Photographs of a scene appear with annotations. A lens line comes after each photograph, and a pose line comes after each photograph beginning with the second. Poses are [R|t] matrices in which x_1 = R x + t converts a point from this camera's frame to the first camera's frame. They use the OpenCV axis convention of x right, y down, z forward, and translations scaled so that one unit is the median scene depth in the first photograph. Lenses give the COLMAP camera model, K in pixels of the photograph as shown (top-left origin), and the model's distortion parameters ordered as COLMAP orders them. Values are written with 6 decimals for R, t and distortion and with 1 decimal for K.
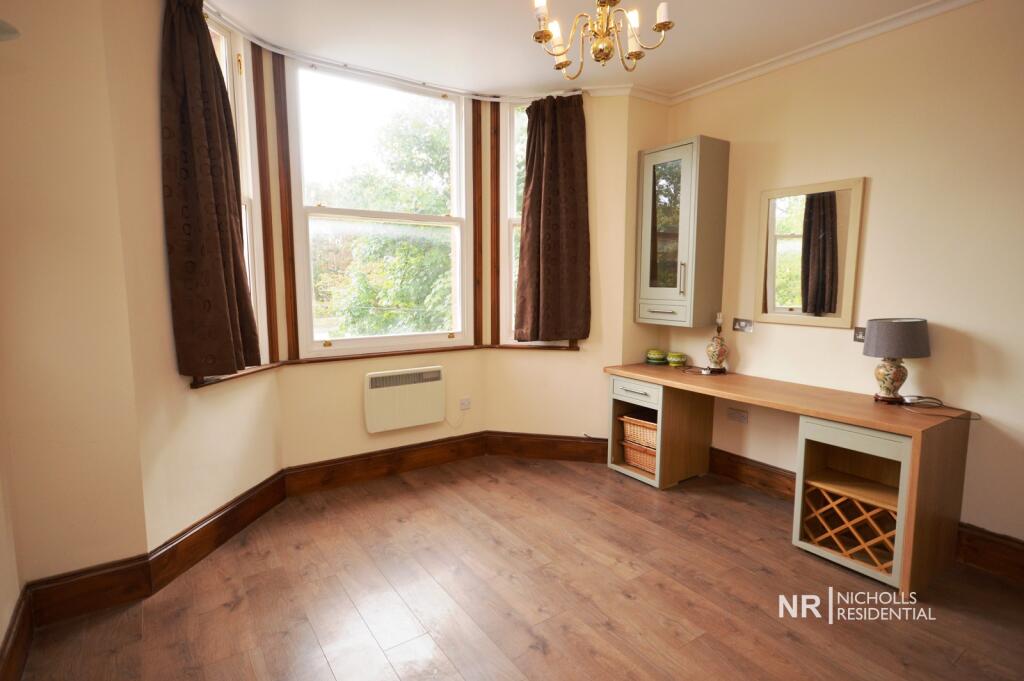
lens RADIAL K [[537.8, 0, 513.9], [0, 537.8, 340.4], [0, 0, 1]] dist [0.000177, -0.000307]
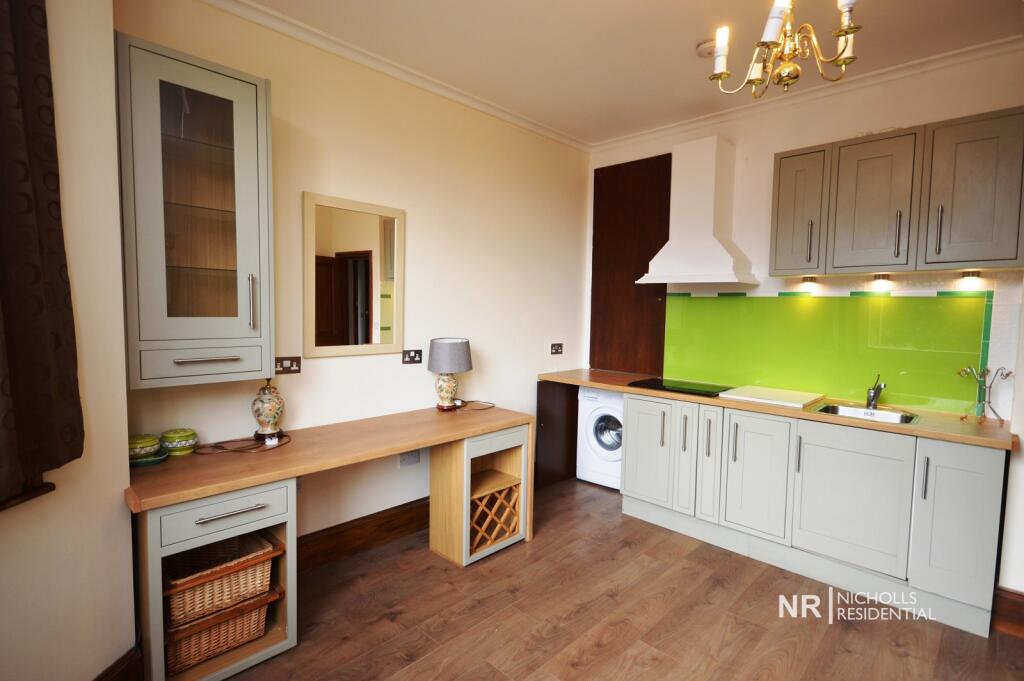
lens RADIAL K [[497.8, 0, 512.7], [0, 497.8, 345.0], [0, 0, 1]] dist [0.004793, 0.000362]
pose [[-0.210724, -0.077454, 0.974472, -0.370737], [0.096221, 0.990372, 0.099525, -0.114459], [-0.972798, 0.114737, -0.201243, 1.009741]]
